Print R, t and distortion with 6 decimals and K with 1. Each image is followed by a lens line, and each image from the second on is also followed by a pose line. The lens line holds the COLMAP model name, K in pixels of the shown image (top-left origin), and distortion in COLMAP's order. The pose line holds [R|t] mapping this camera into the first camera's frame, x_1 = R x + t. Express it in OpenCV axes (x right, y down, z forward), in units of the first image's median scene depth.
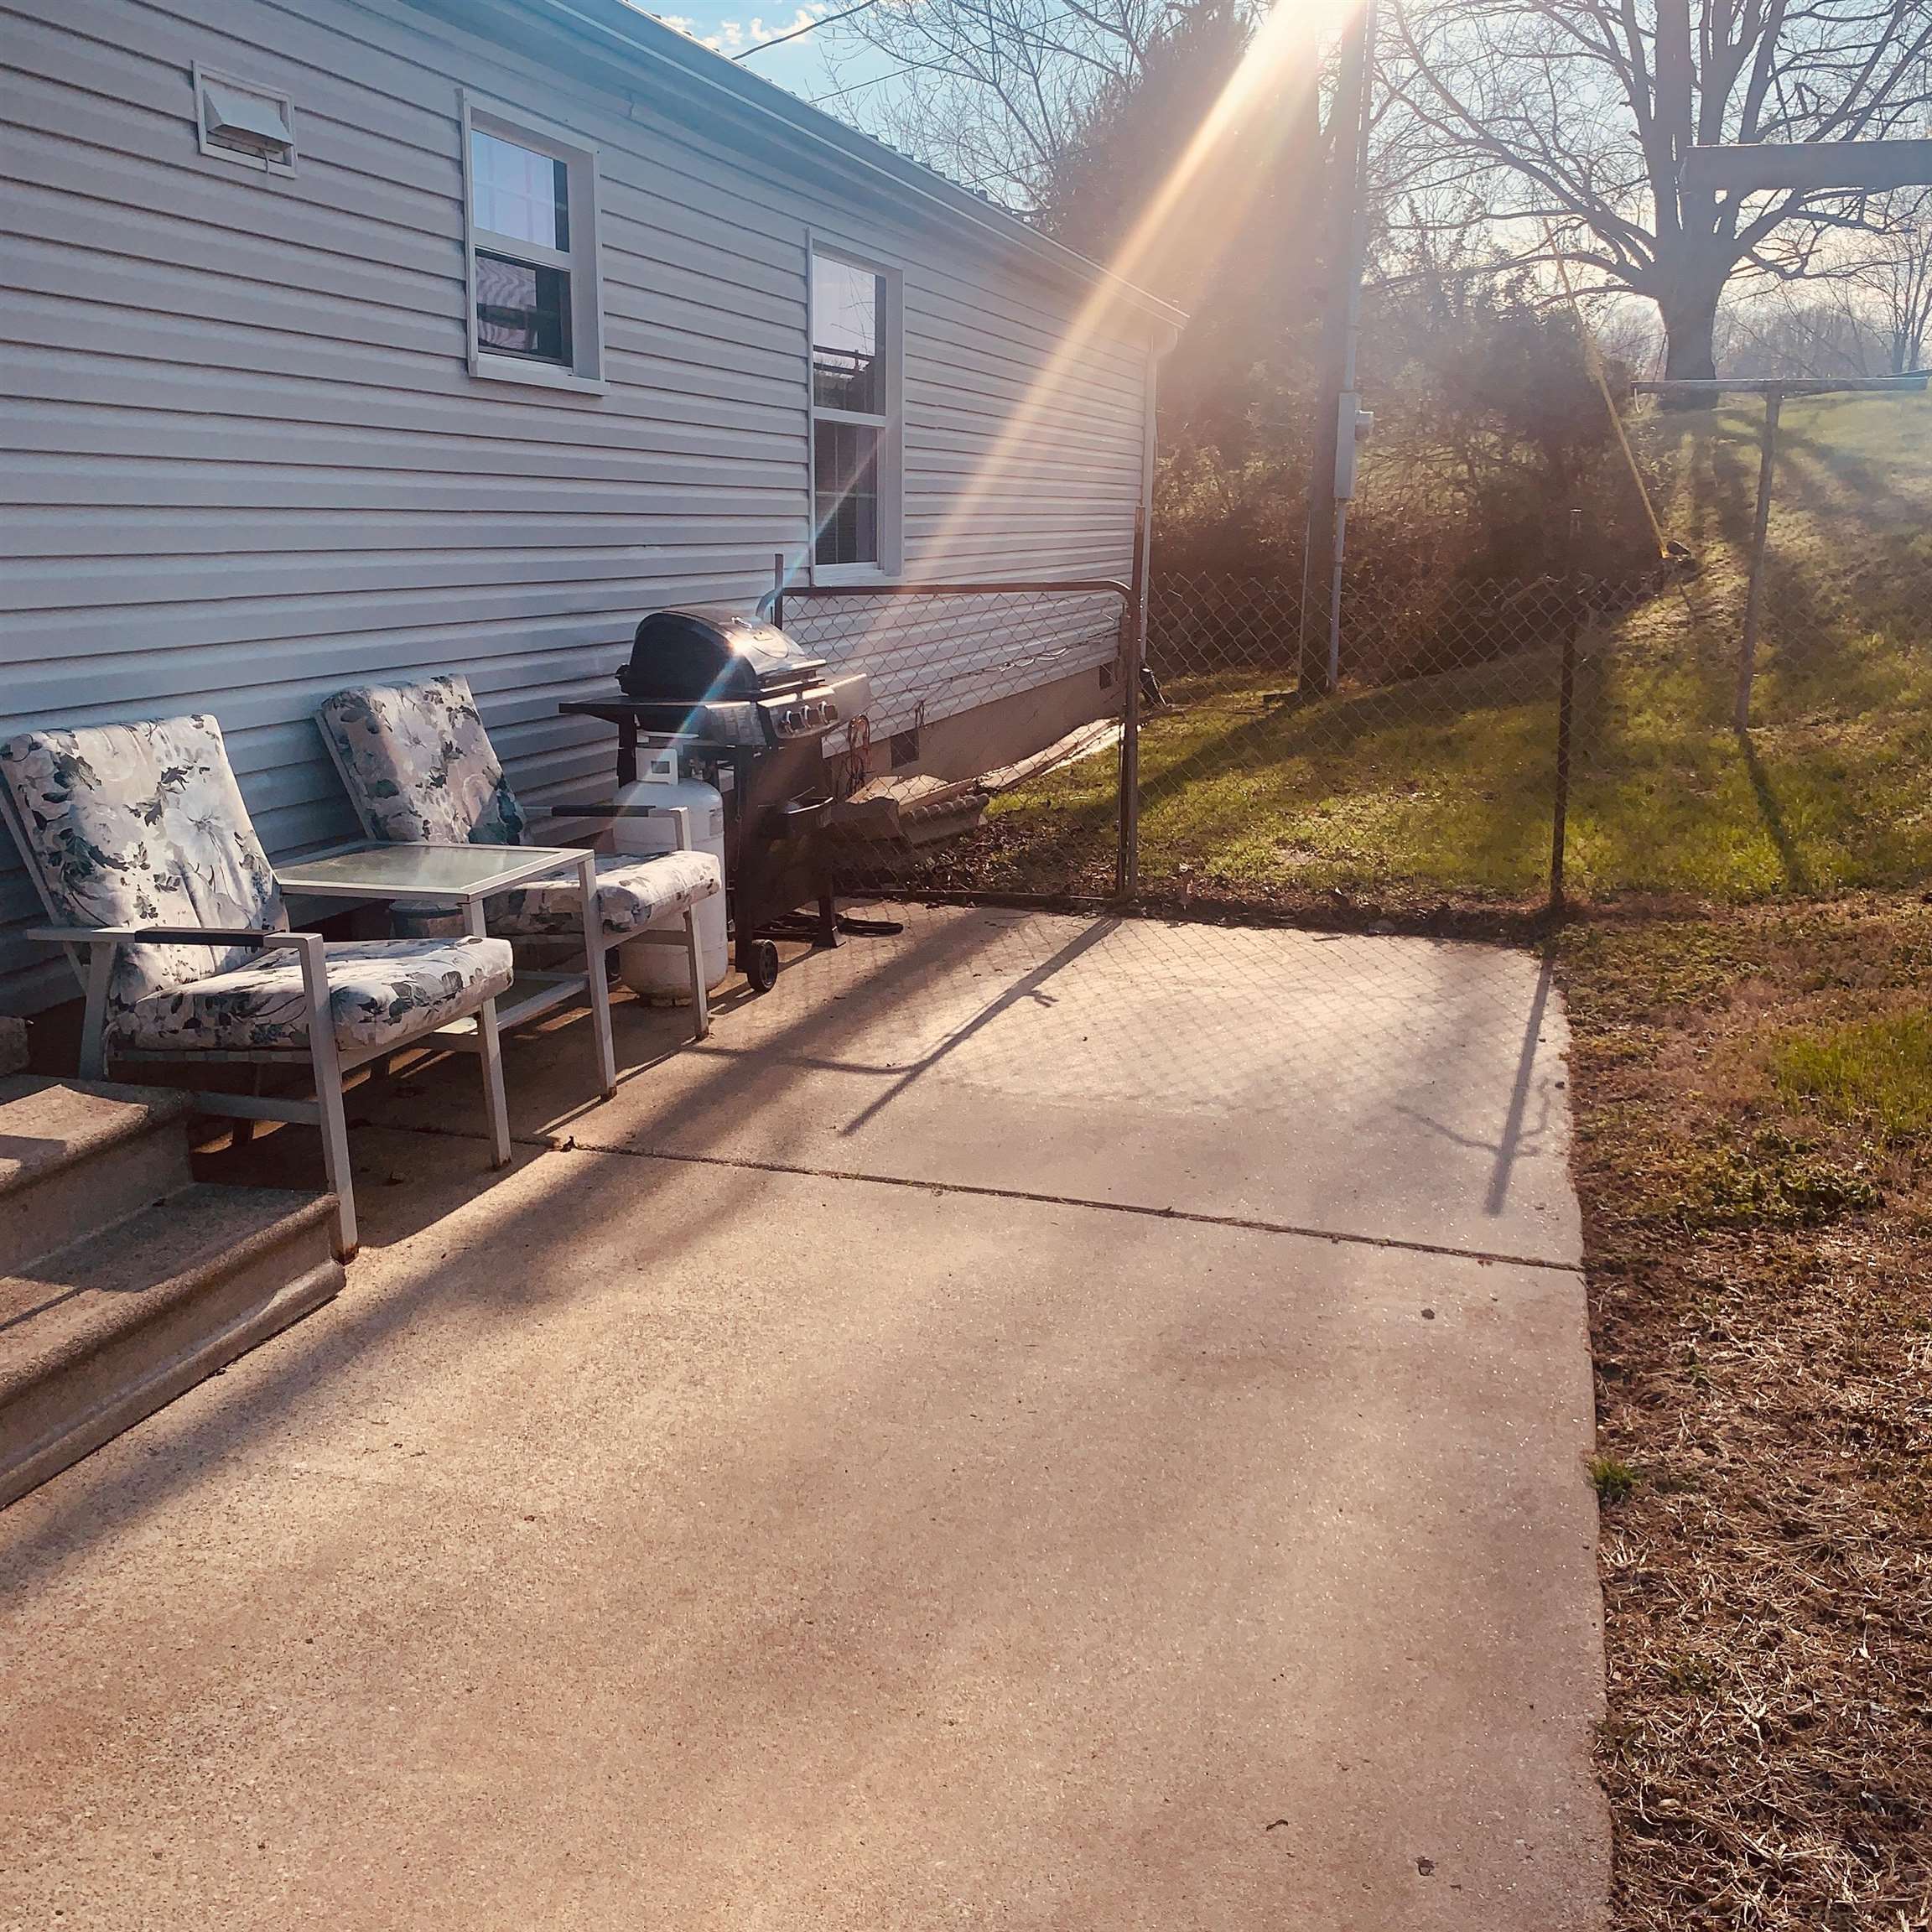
lens RADIAL K [[1929.6, 0, 966.0], [0, 1929.6, 966.0], [0, 0, 1]] dist [0.133466, -0.311140]
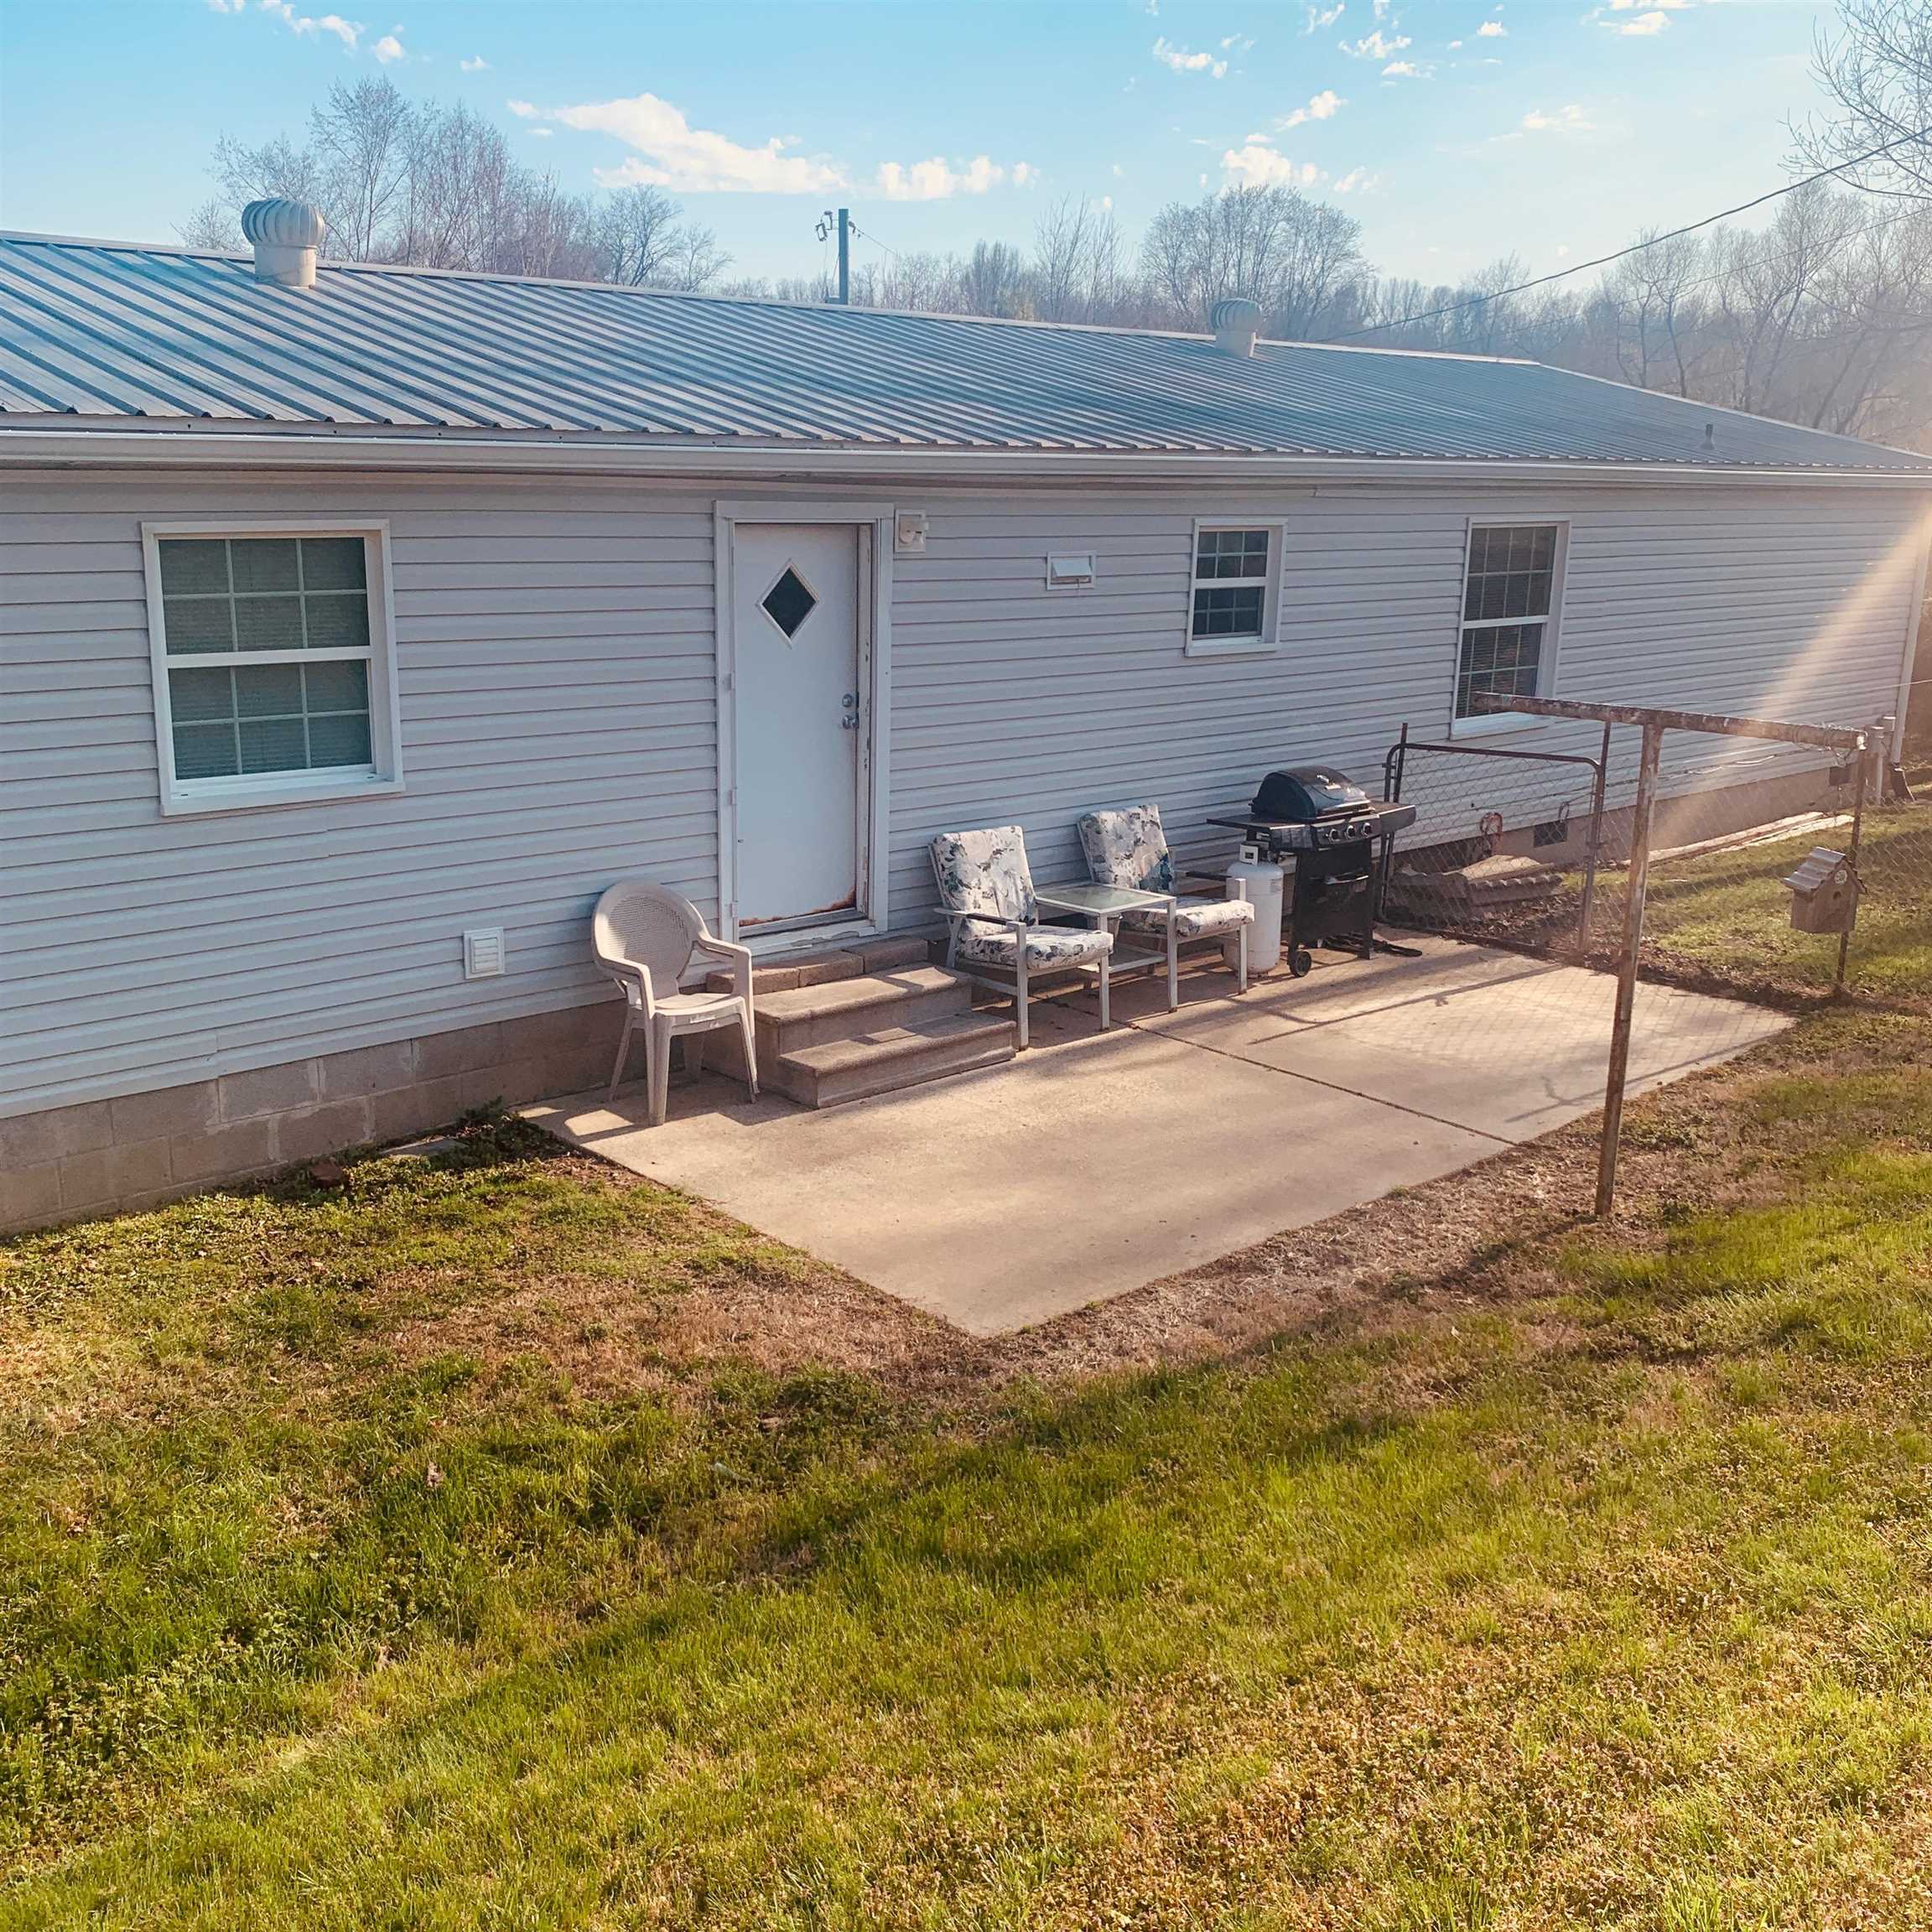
lens RADIAL K [[1929.6, 0, 966.0], [0, 1929.6, 966.0], [0, 0, 1]] dist [0.133466, -0.311140]
pose [[0.852750, 0.131782, -0.505422, 0.779637], [-0.126386, 0.990954, 0.045139, -0.056598], [0.506798, 0.025386, 0.861691, -1.076221]]
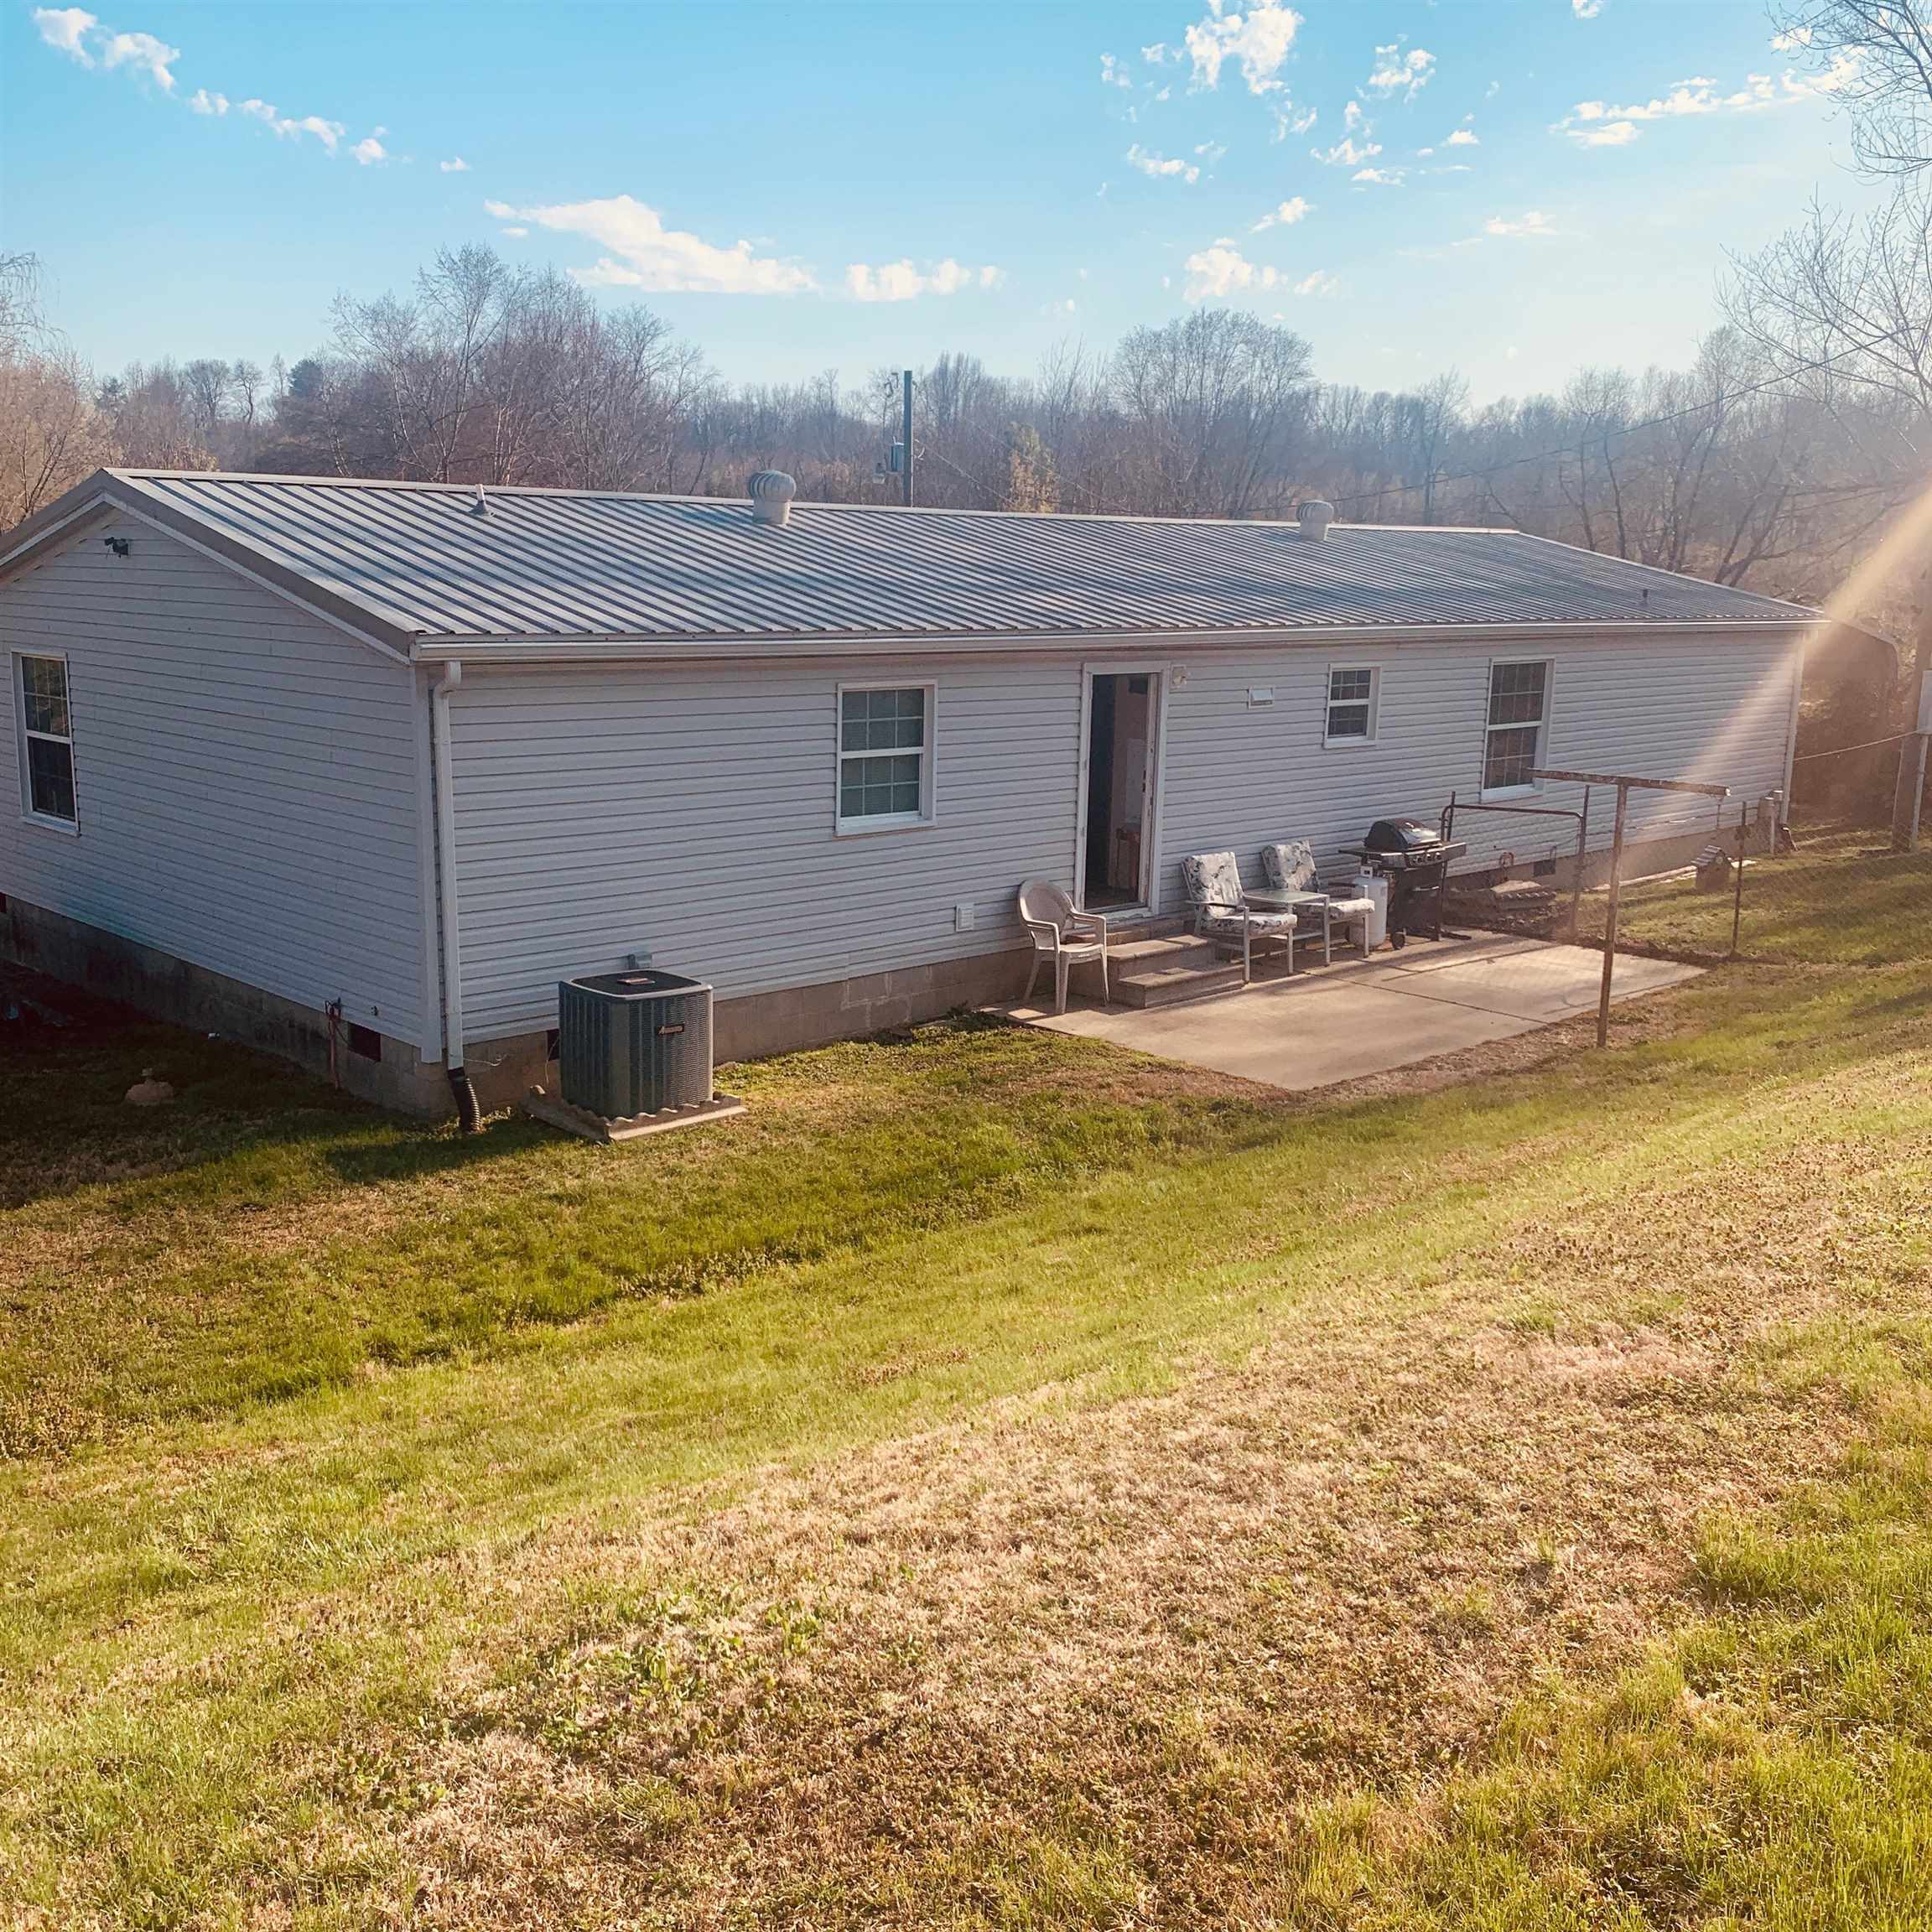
lens RADIAL K [[1943.6, 0, 956.6], [0, 1943.6, 952.6], [0, 0, 1]] dist [0.145007, -0.402802]
pose [[0.865028, 0.101946, -0.491257, 1.075193], [-0.122503, 0.992420, -0.009760, 0.177793], [0.486538, 0.068623, 0.870960, -2.660843]]
